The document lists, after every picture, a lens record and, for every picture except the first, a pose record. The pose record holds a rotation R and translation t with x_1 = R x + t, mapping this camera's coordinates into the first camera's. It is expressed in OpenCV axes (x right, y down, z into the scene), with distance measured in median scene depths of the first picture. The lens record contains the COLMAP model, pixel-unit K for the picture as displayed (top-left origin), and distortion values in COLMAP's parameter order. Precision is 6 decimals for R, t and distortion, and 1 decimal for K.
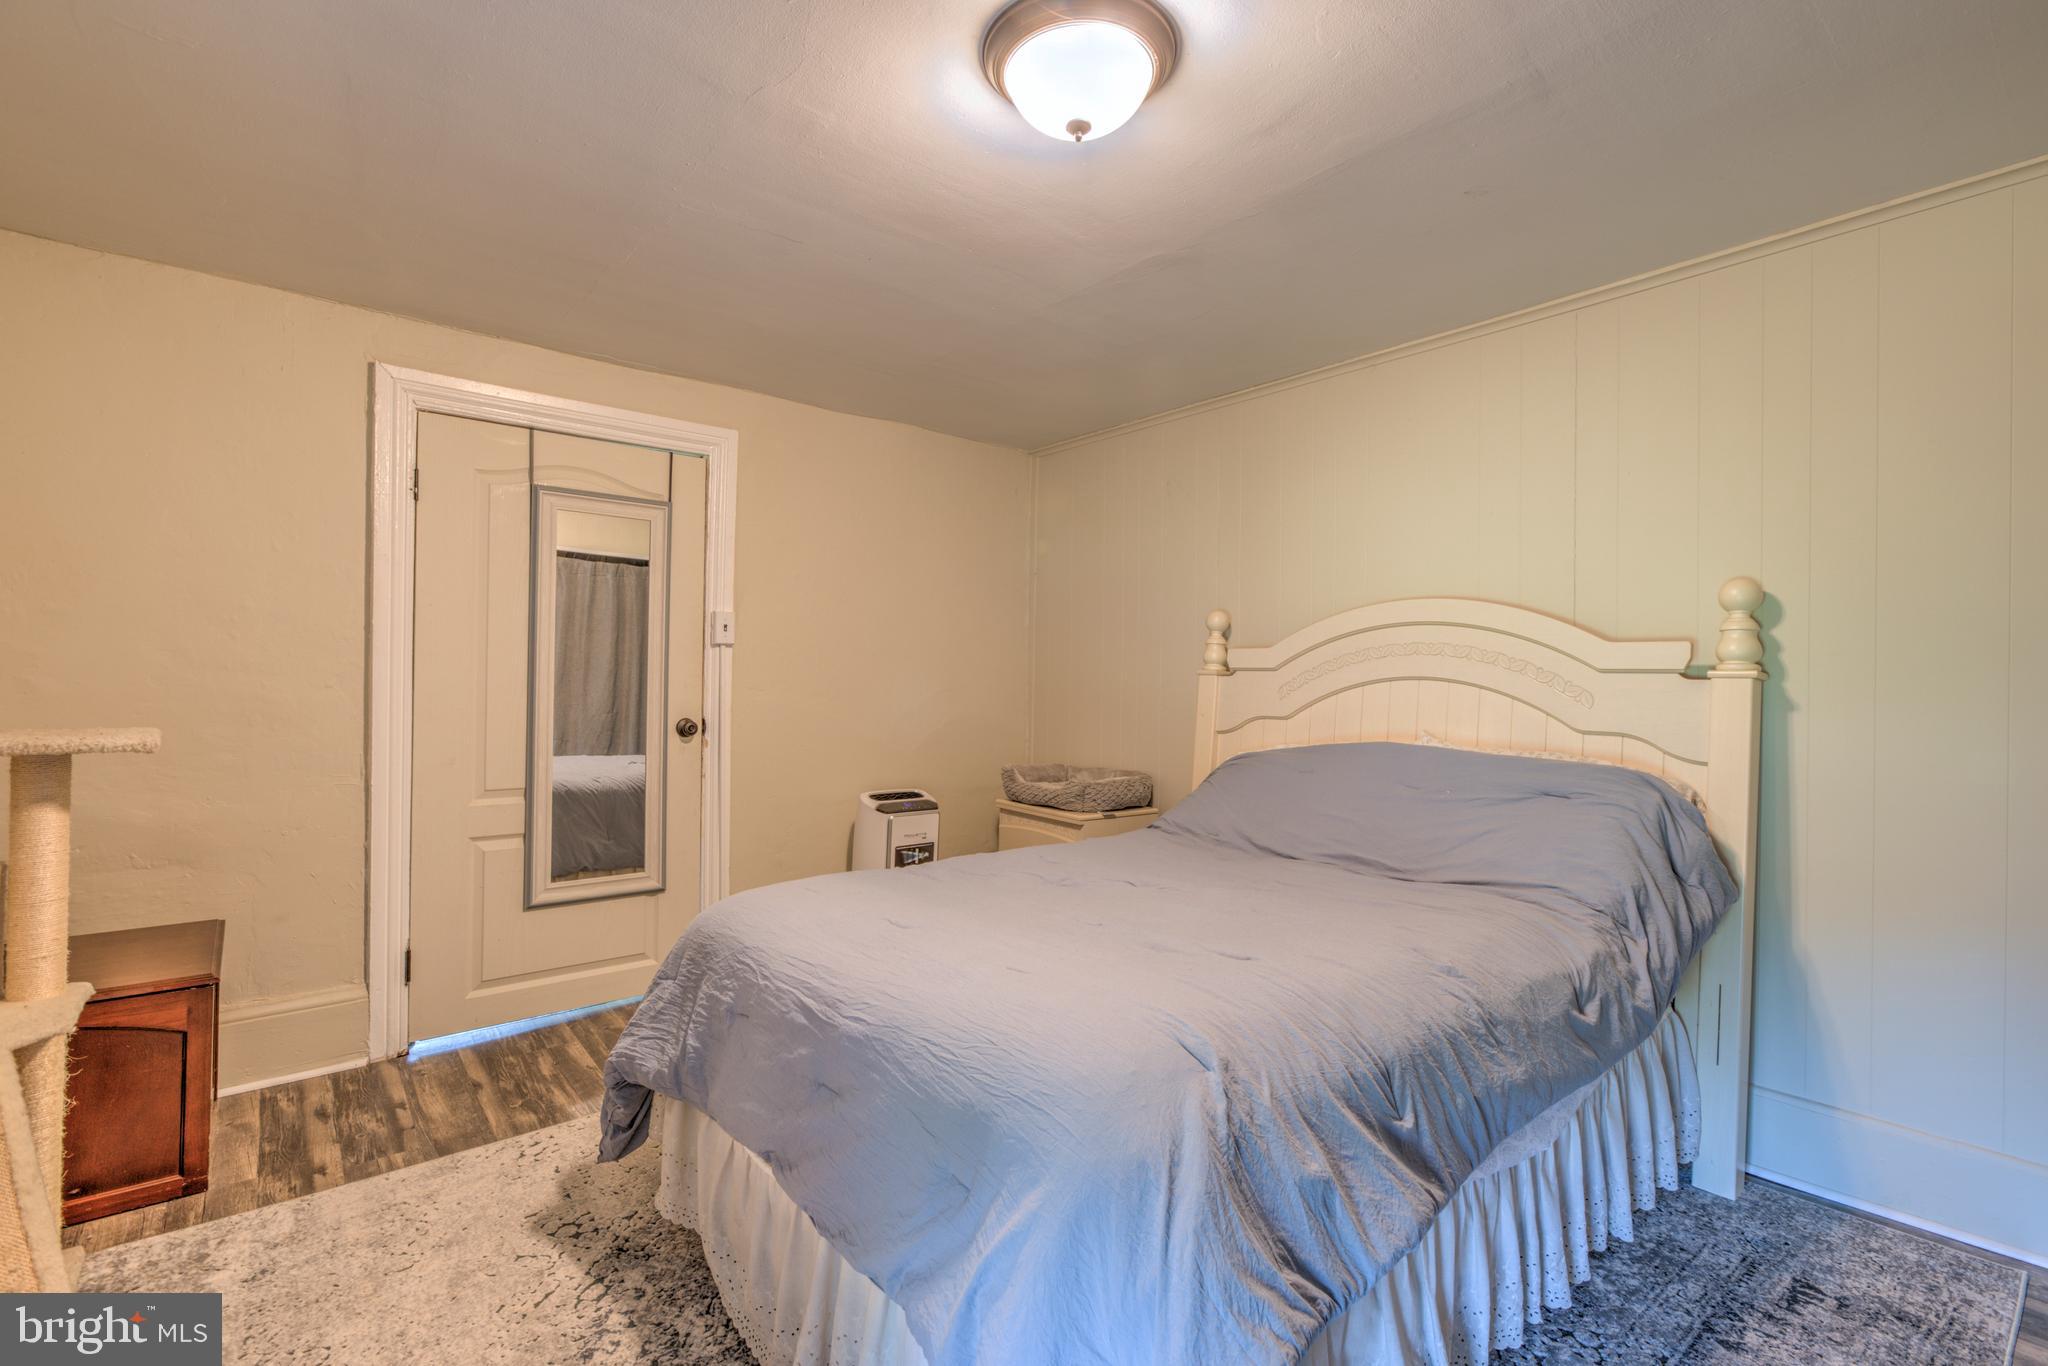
lens RADIAL K [[923.0, 0, 1026.2], [0, 923.0, 684.2], [0, 0, 1]] dist [-0.008941, 0.005222]
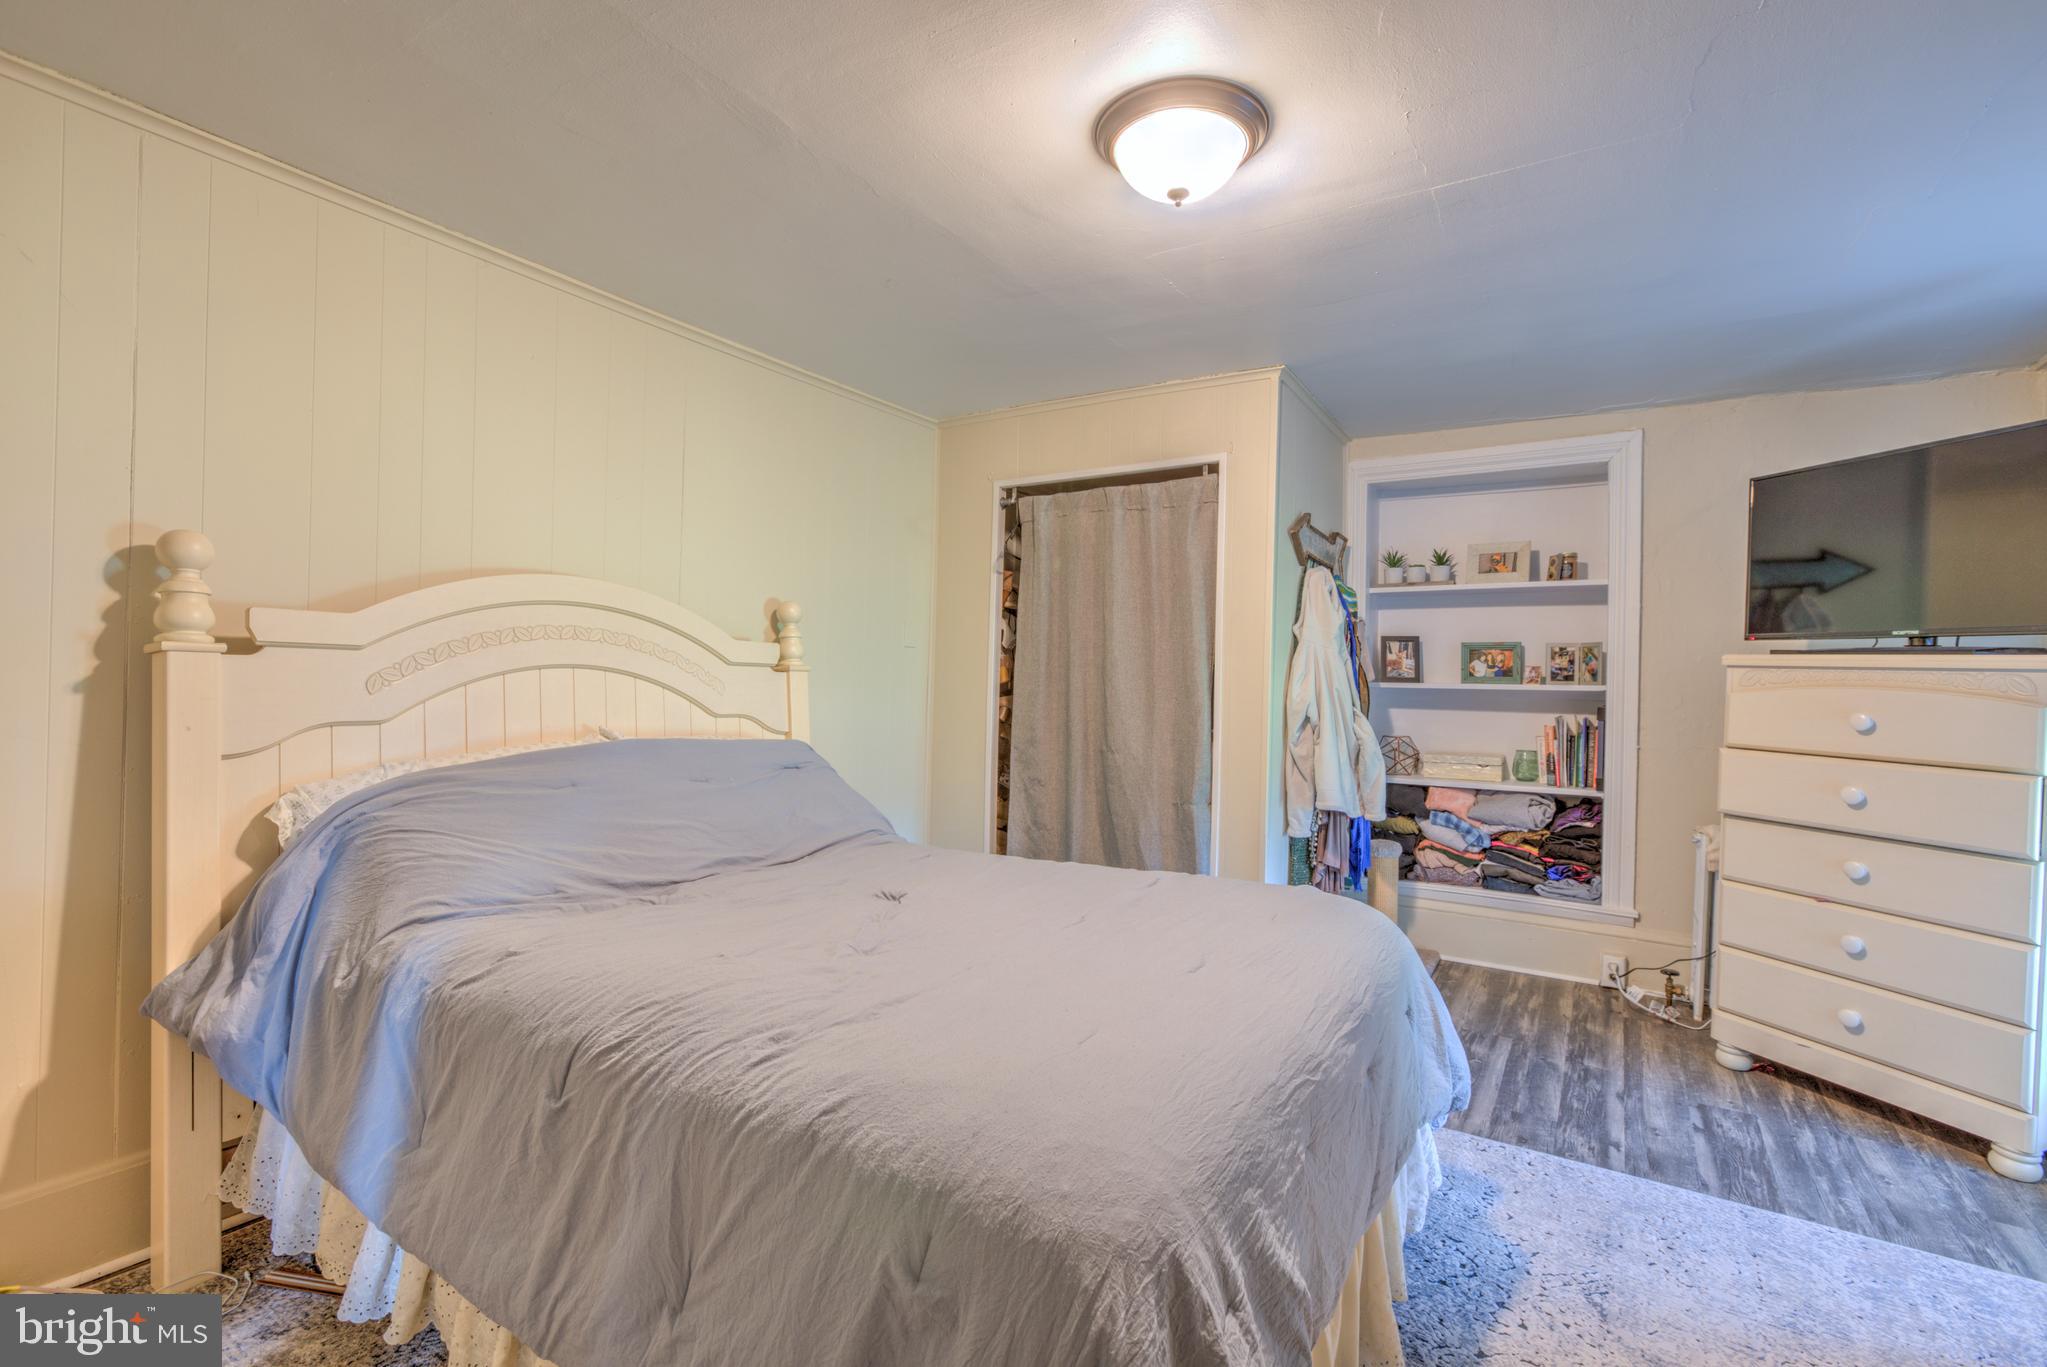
lens RADIAL K [[922.6, 0, 1026.8], [0, 922.6, 681.1], [0, 0, 1]] dist [-0.008941, 0.005222]
pose [[-0.291087, -0.013104, 0.956607, -0.960759], [-0.017708, 0.999809, 0.008307, -0.012175], [-0.956533, -0.014522, -0.291263, 1.352565]]
